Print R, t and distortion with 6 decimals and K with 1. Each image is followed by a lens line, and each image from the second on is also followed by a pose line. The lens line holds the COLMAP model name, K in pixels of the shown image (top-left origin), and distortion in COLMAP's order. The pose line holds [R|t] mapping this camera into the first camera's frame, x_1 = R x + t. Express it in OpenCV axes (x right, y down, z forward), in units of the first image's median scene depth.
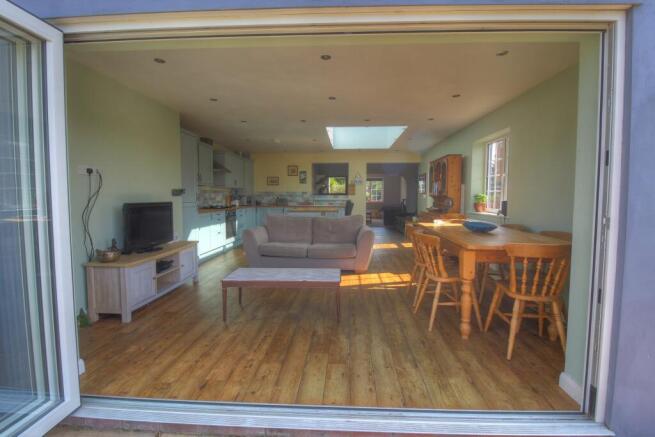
lens RADIAL K [[301.5, 0, 333.2], [0, 301.5, 213.3], [0, 0, 1]] dist [0.001449, -0.013159]
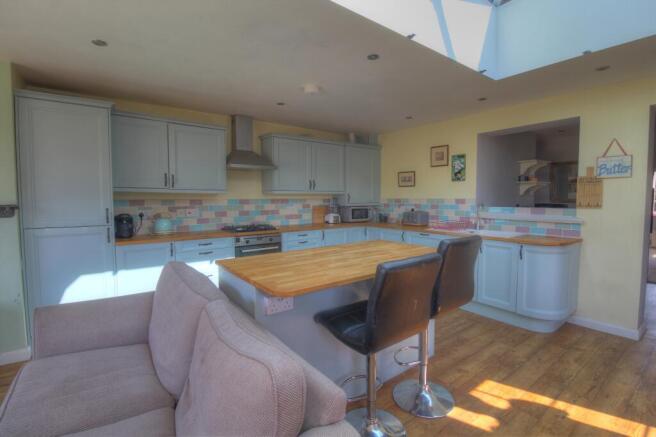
lens RADIAL K [[302.0, 0, 333.7], [0, 302.0, 213.2], [0, 0, 1]] dist [0.001449, -0.013159]
pose [[0.640174, 0.036758, -0.767350, 0.228809], [-0.039531, 0.999108, 0.014880, -0.080677], [0.767213, 0.020808, 0.641055, 0.920562]]
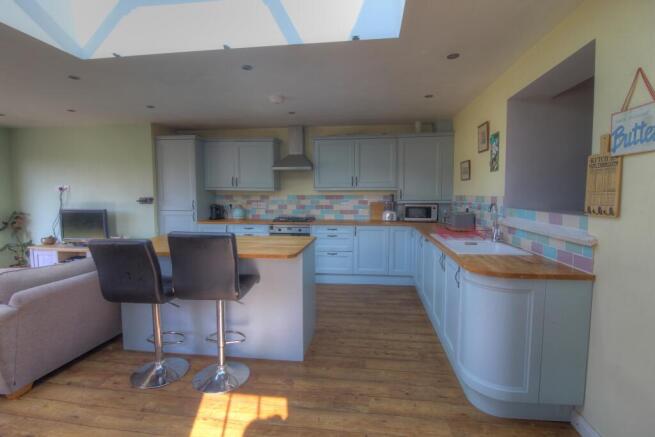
lens RADIAL K [[301.5, 0, 333.2], [0, 301.5, 213.3], [0, 0, 1]] dist [0.001449, -0.013159]
pose [[-0.075134, 0.063331, -0.995160, 0.403714], [-0.055180, 0.996188, 0.067562, -0.109486], [0.995646, 0.059989, -0.071353, 1.417310]]
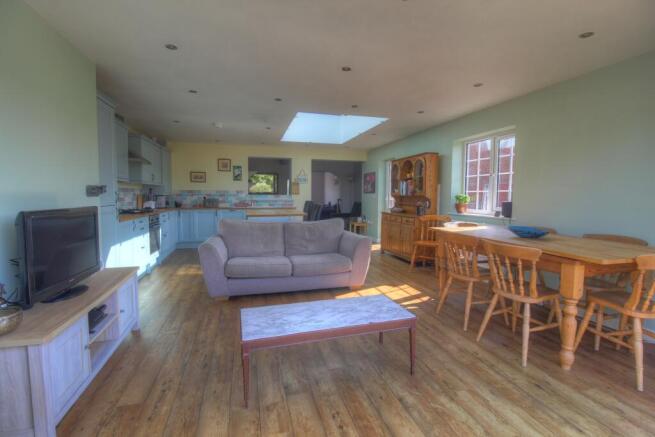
lens RADIAL K [[301.5, 0, 333.2], [0, 301.5, 213.3], [0, 0, 1]] dist [0.001449, -0.013159]
pose [[0.945961, -0.016812, 0.323845, -0.201971], [0.016014, 0.999859, 0.005130, -0.013748], [-0.323885, 0.000333, 0.946096, 0.200368]]
